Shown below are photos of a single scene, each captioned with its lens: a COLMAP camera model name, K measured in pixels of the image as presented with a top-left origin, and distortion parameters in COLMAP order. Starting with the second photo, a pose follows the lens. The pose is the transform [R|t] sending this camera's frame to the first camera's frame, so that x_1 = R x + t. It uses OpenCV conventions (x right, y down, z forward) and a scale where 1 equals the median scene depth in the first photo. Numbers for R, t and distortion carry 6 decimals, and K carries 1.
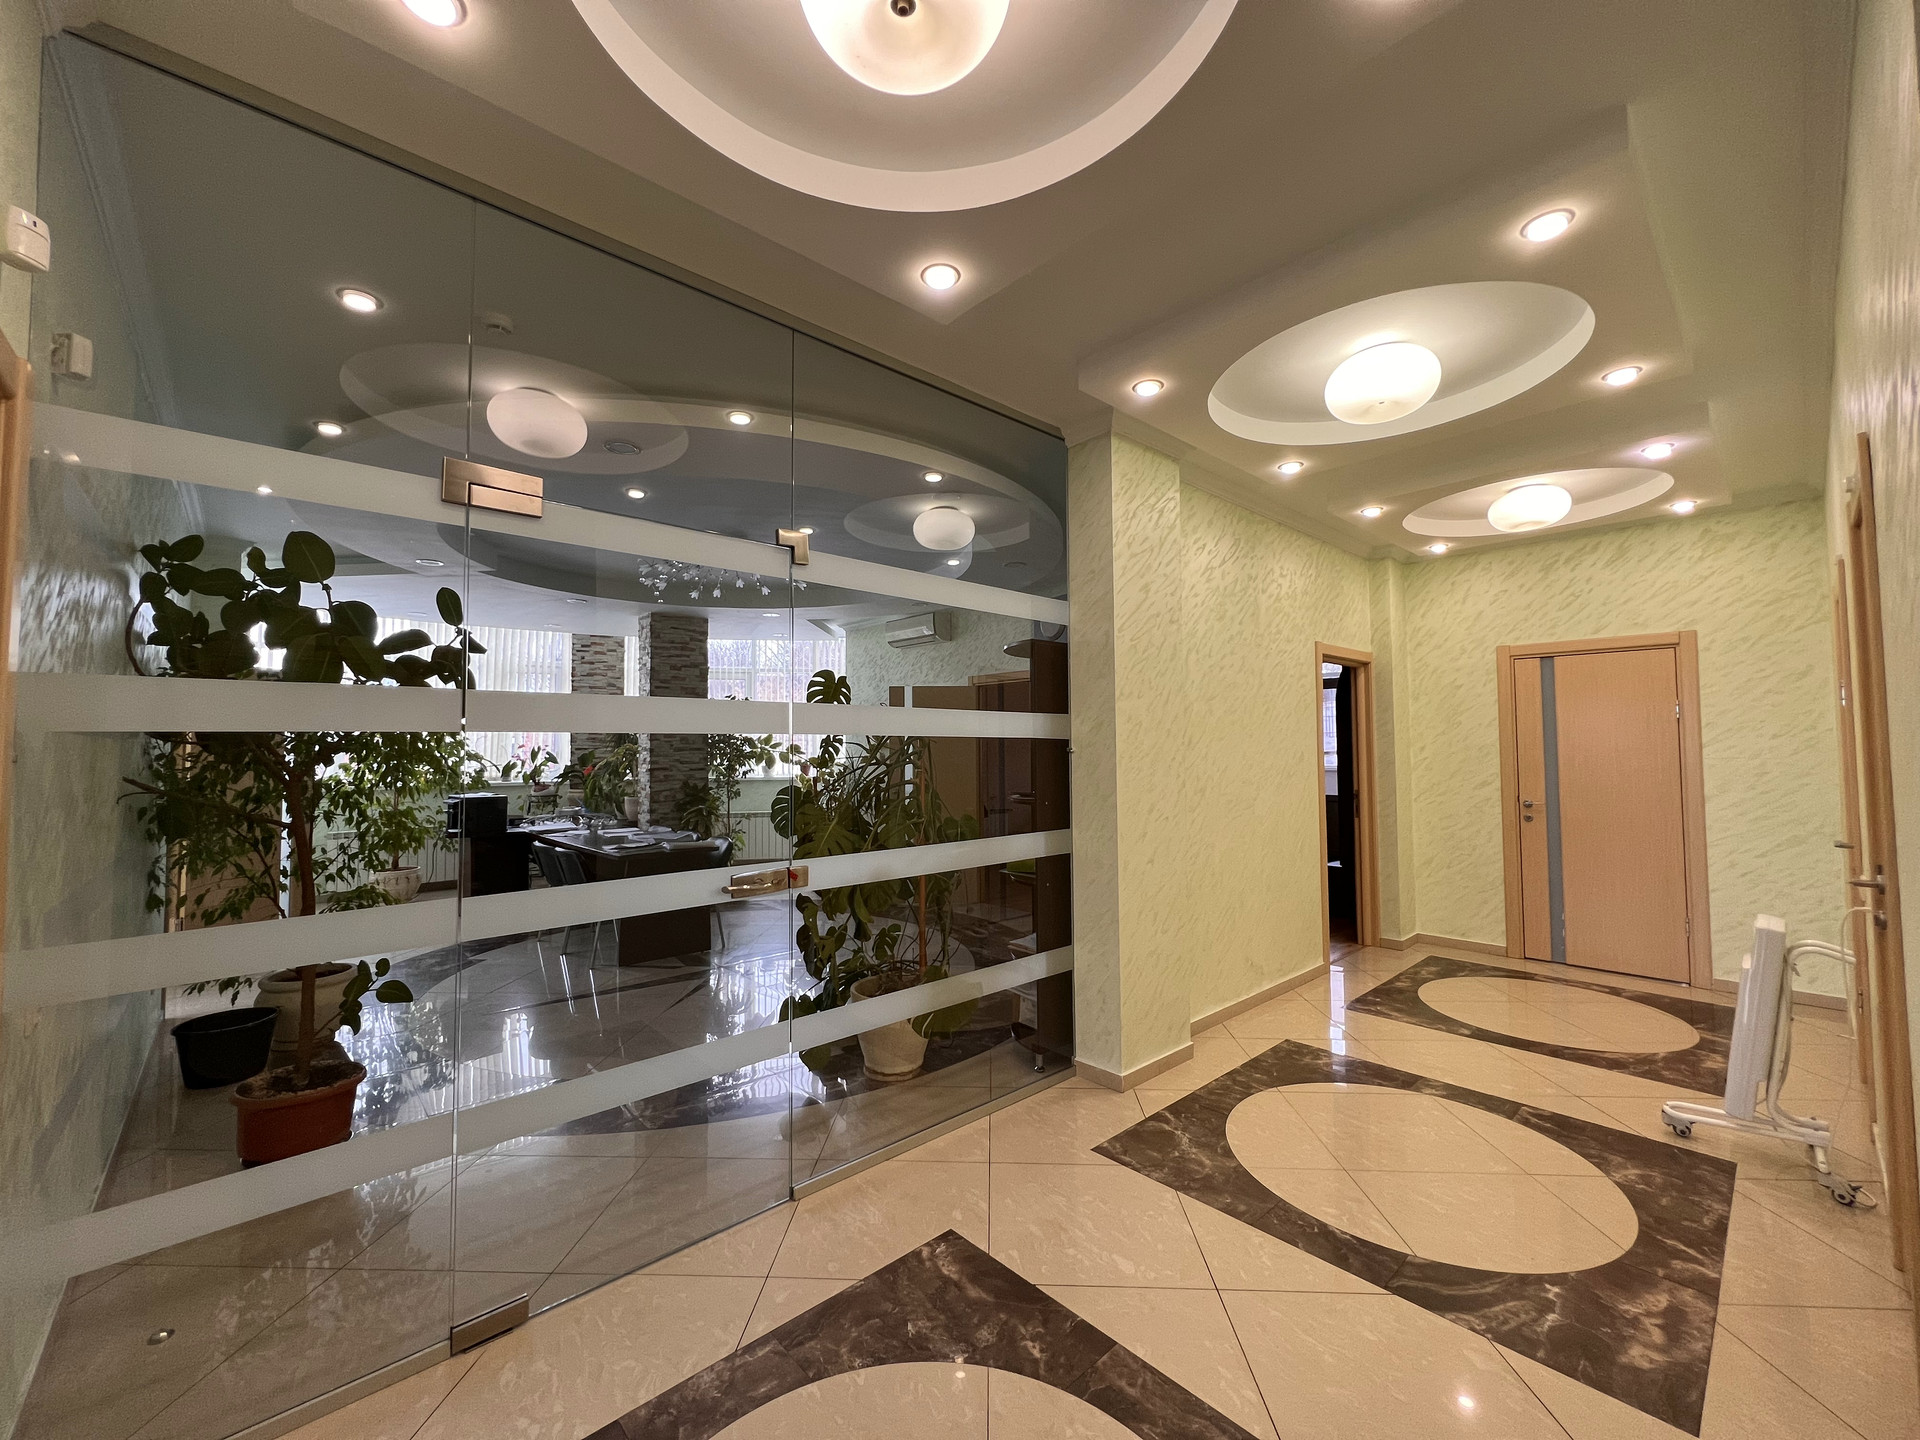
lens RADIAL K [[768.4, 0, 955.5], [0, 768.4, 716.3], [0, 0, 1]] dist [0.001245, 0.000246]
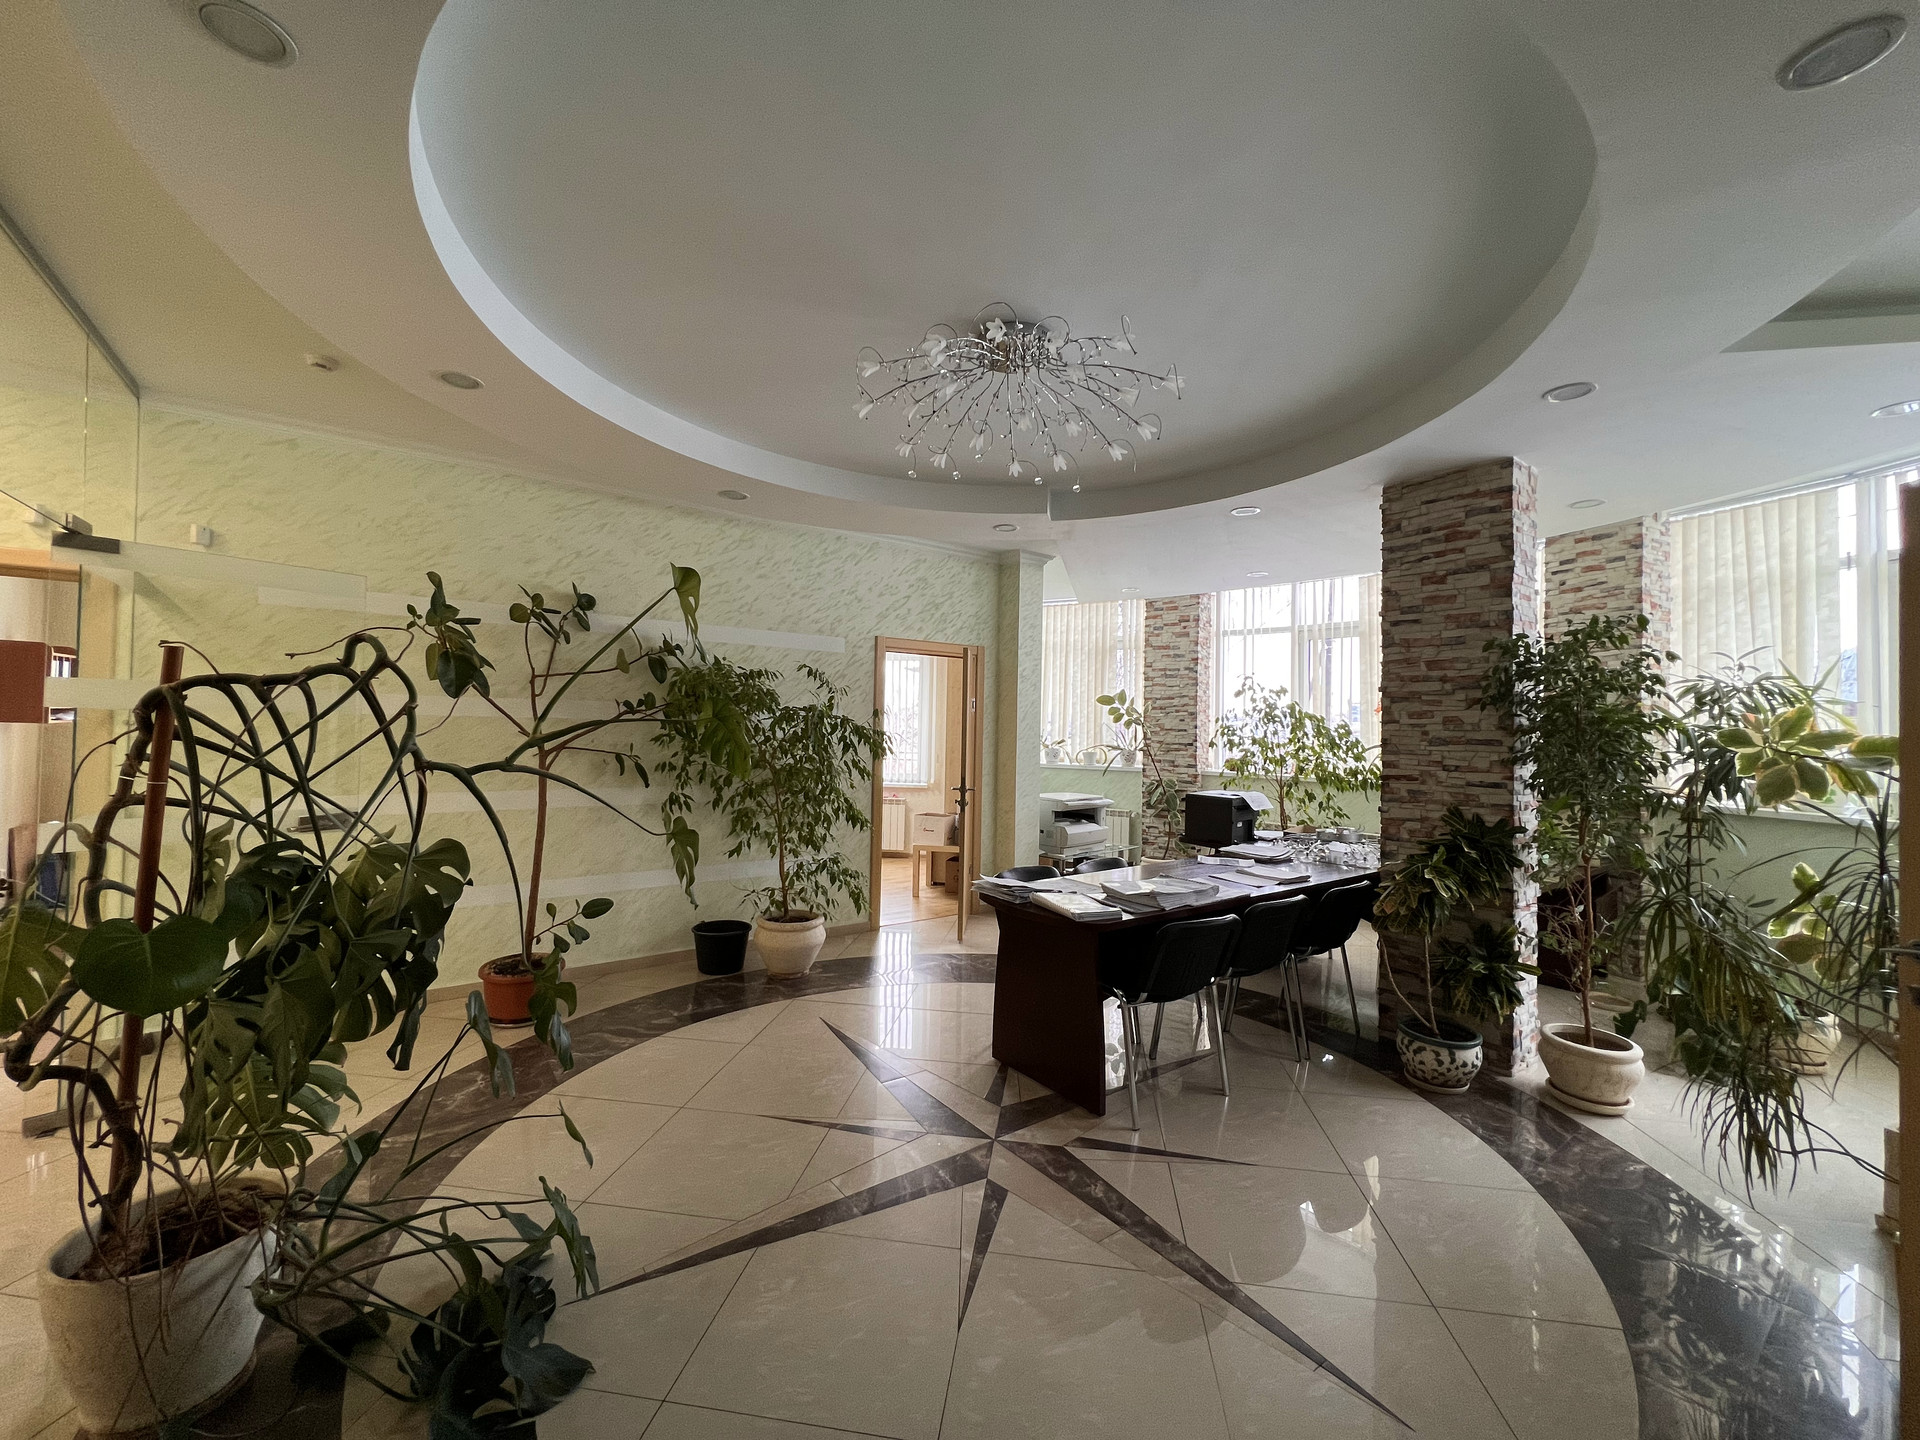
lens RADIAL K [[768.4, 0, 948.8], [0, 768.4, 712.9], [0, 0, 1]] dist [0.001245, 0.000246]
pose [[-0.101855, -0.015826, -0.994673, 0.262198], [0.023379, 0.999559, -0.018298, 0.041130], [0.994524, -0.025118, -0.101440, 1.143631]]
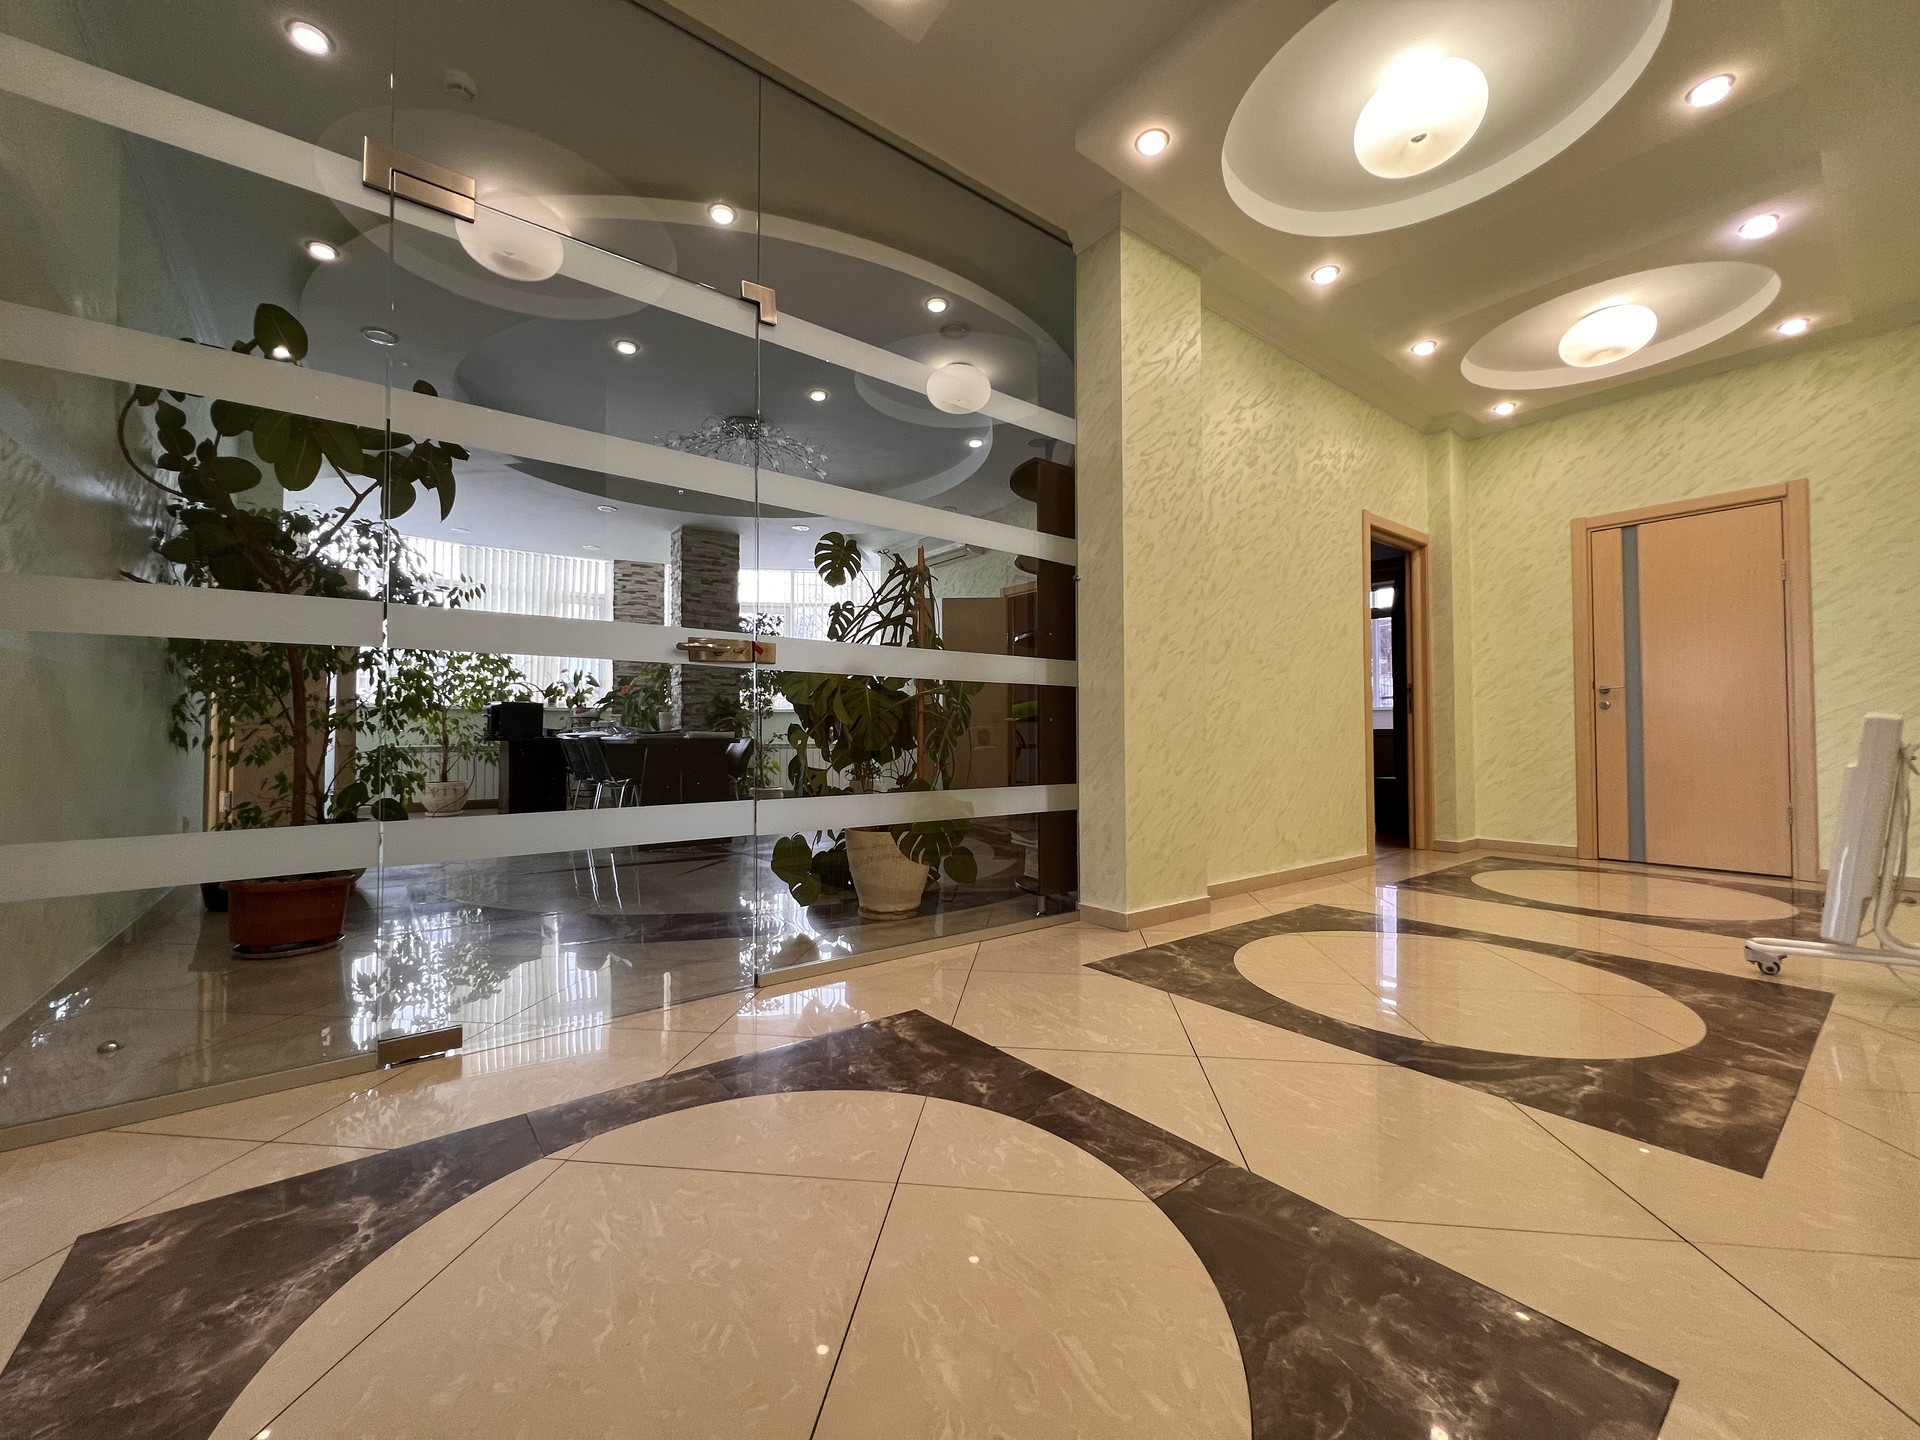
lens RADIAL K [[768.4, 0, 956.2], [0, 768.4, 714.7], [0, 0, 1]] dist [0.001245, 0.000246]
pose [[0.997091, 0.001797, -0.076205, 0.056042], [-0.000623, 0.999881, 0.015427, 0.146490], [0.076224, -0.015335, 0.996973, 0.039563]]
